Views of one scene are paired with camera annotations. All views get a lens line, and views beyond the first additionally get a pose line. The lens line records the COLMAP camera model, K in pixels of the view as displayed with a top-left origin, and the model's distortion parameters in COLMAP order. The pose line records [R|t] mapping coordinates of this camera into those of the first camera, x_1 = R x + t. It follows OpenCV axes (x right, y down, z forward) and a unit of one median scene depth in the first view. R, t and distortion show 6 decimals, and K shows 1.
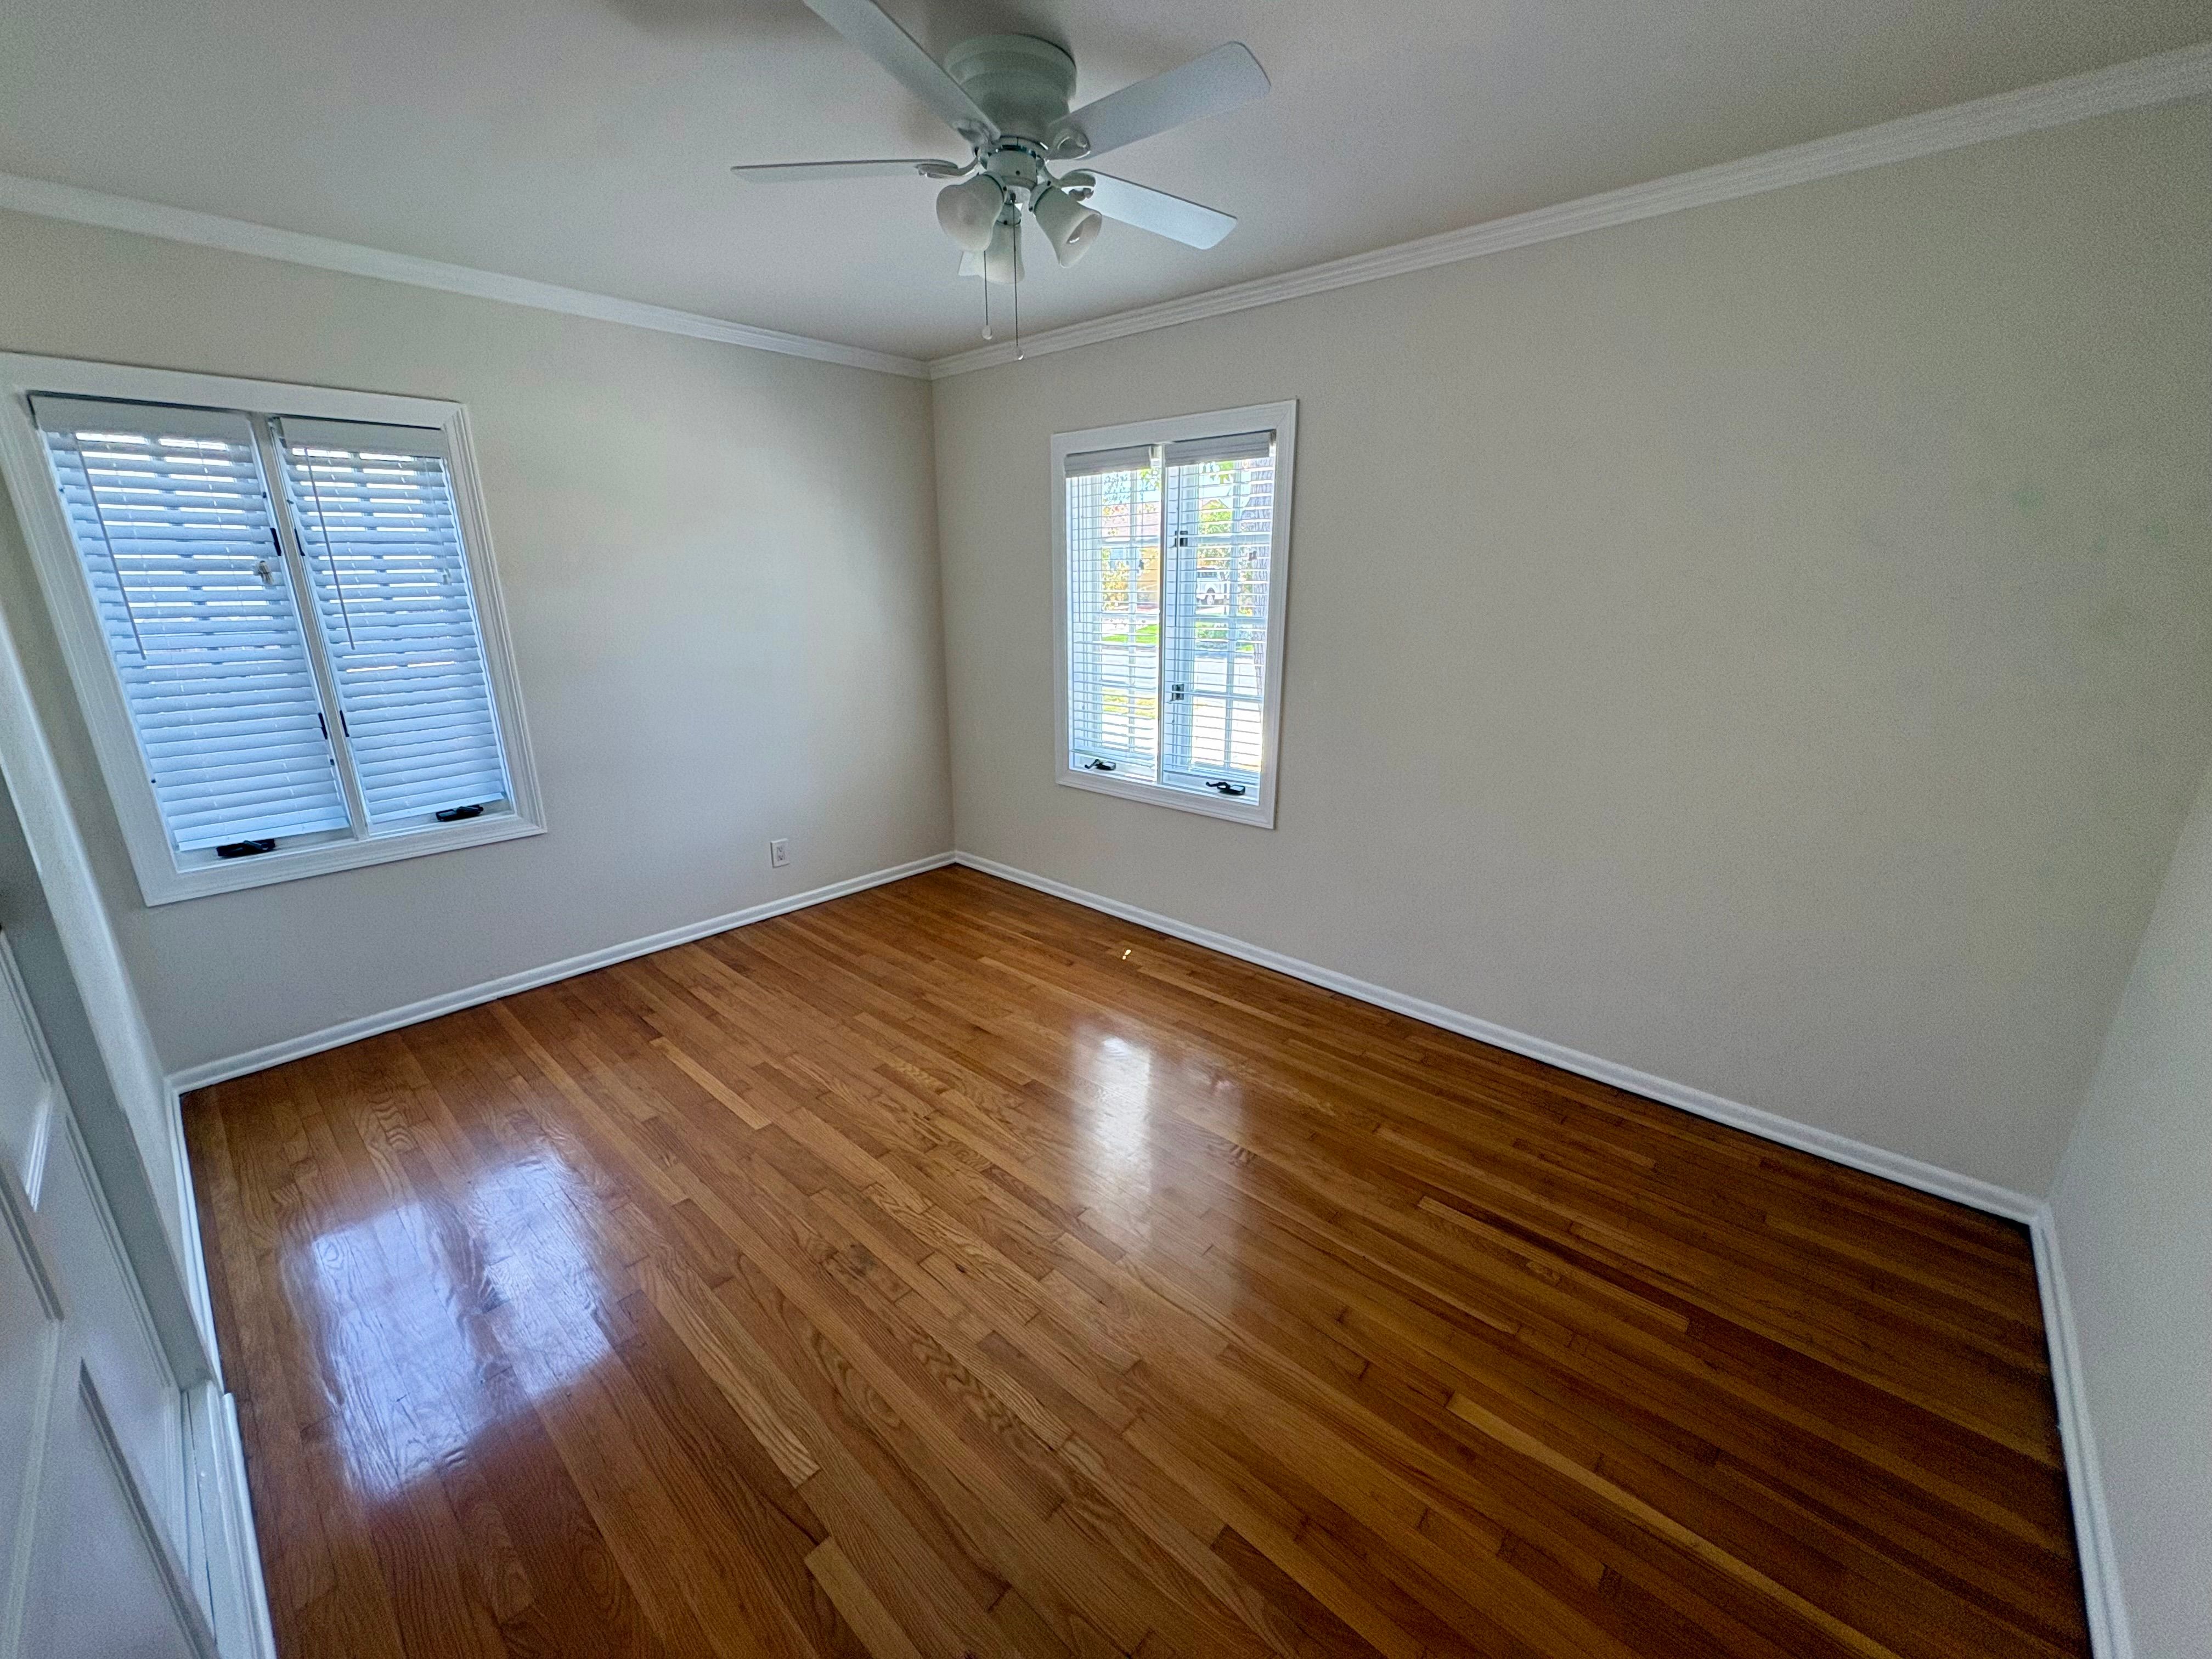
lens RADIAL K [[879.9, 0, 1107.3], [0, 879.9, 829.8], [0, 0, 1]] dist [-0.001064, 0.000918]
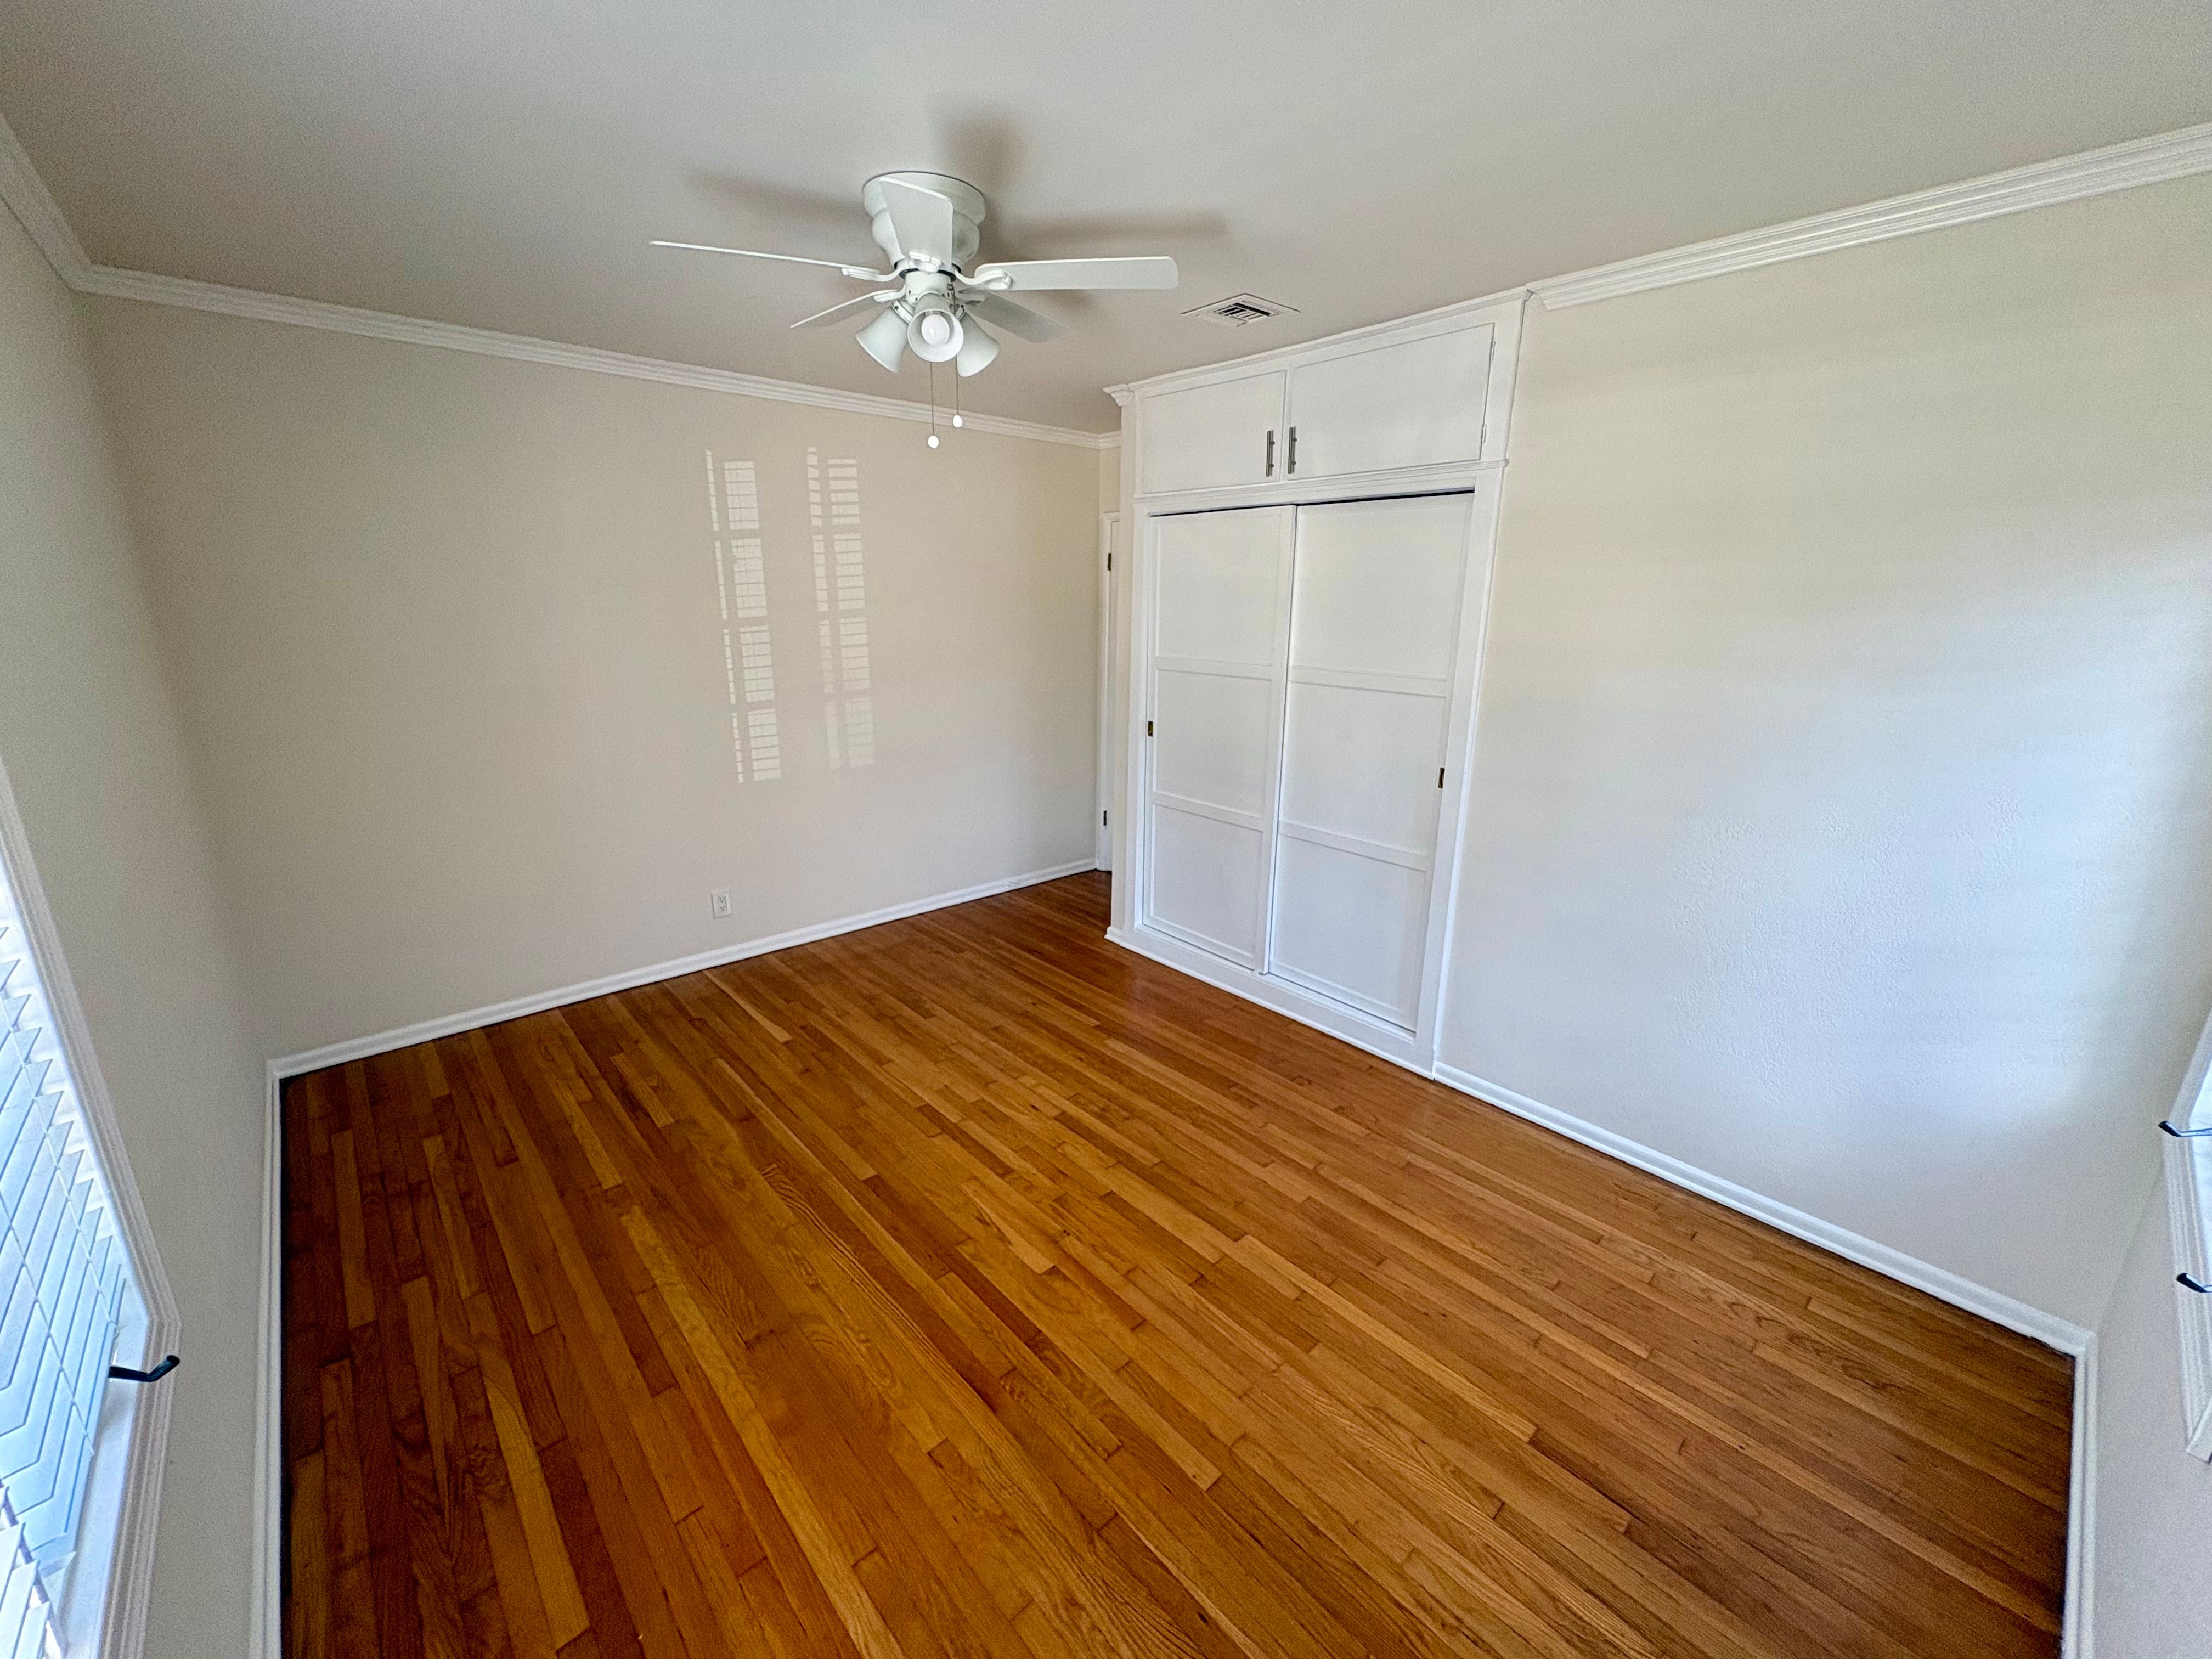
lens RADIAL K [[879.9, 0, 1105.8], [0, 879.9, 835.4], [0, 0, 1]] dist [-0.001064, 0.000918]
pose [[-0.995155, -0.038887, 0.090300, -0.312409], [0.014018, 0.852952, 0.521800, -0.497552], [-0.097313, 0.520538, -0.848275, 1.563485]]
